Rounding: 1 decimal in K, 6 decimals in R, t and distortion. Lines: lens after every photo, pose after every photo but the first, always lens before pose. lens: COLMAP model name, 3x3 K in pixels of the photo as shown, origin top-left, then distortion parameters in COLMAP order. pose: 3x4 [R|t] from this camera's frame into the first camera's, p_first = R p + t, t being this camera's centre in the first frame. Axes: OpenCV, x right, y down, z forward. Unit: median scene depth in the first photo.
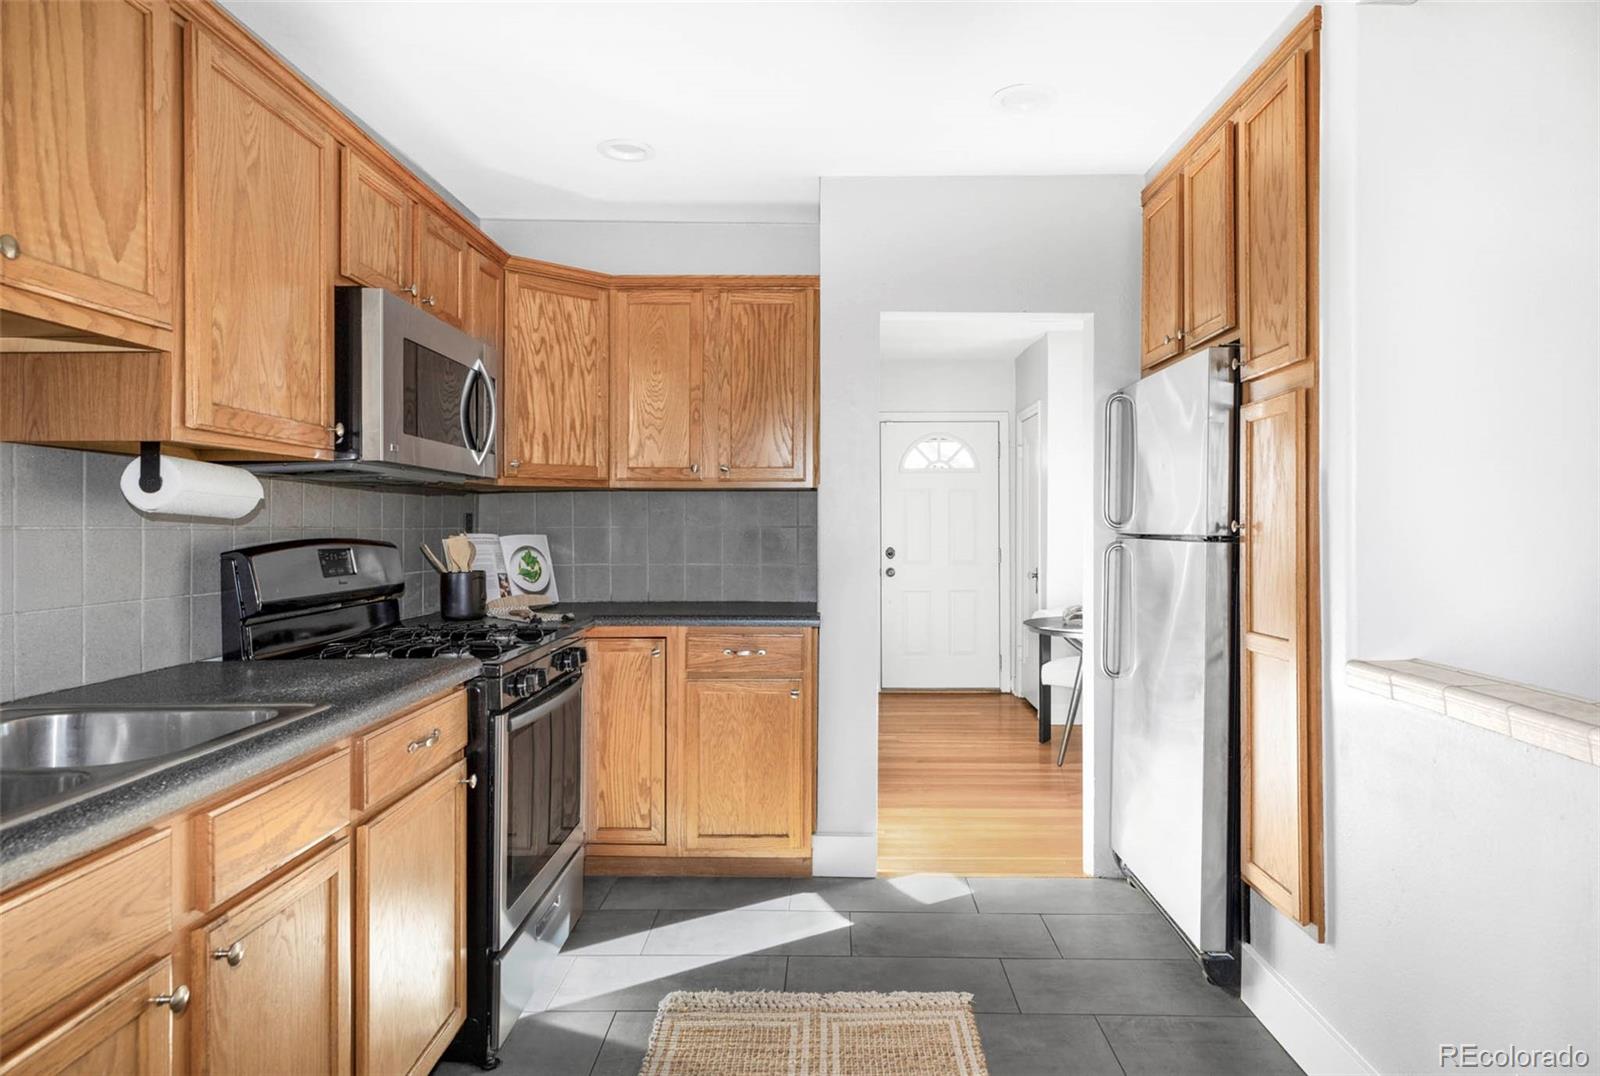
lens RADIAL K [[938.6, 0, 805.5], [0, 938.6, 515.9], [0, 0, 1]] dist [0.016177, 0.001019]
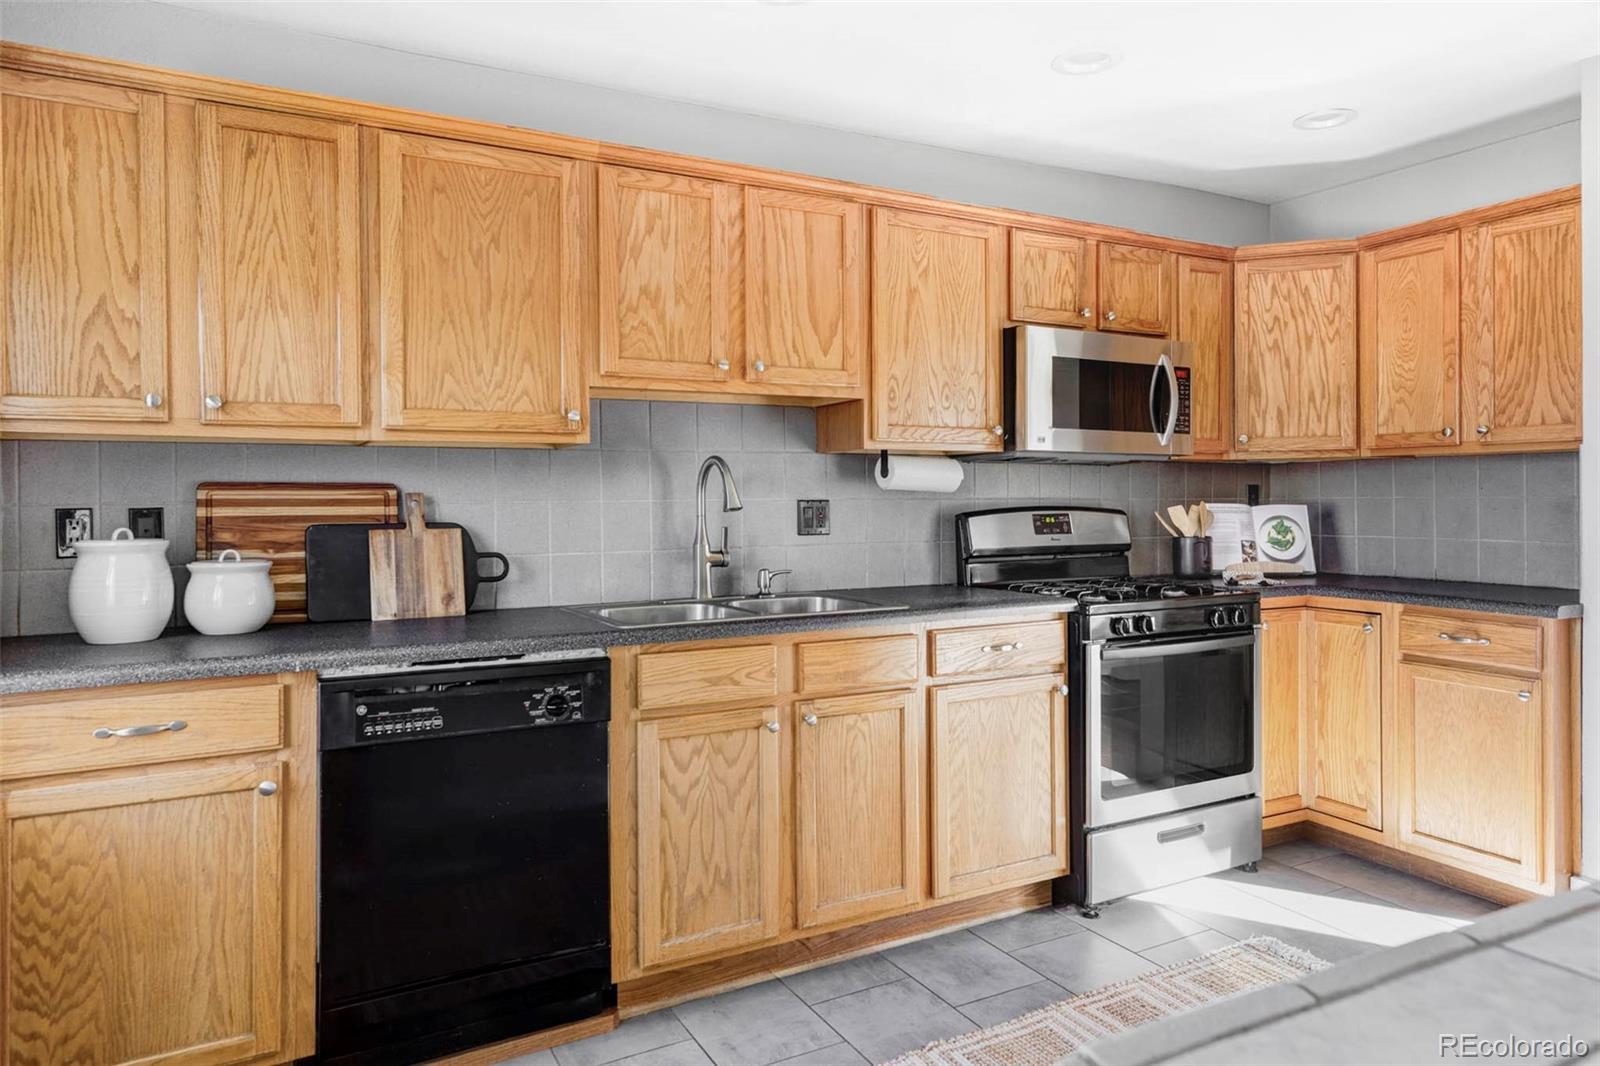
lens RADIAL K [[981.4, 0, 800.3], [0, 981.4, 497.8], [0, 0, 1]] dist [0.003691, 0.002047]
pose [[0.481041, 0.000192, -0.876698, 0.437583], [0.011210, 0.999917, 0.006370, -0.000866], [0.876626, -0.012892, 0.480999, 0.009638]]
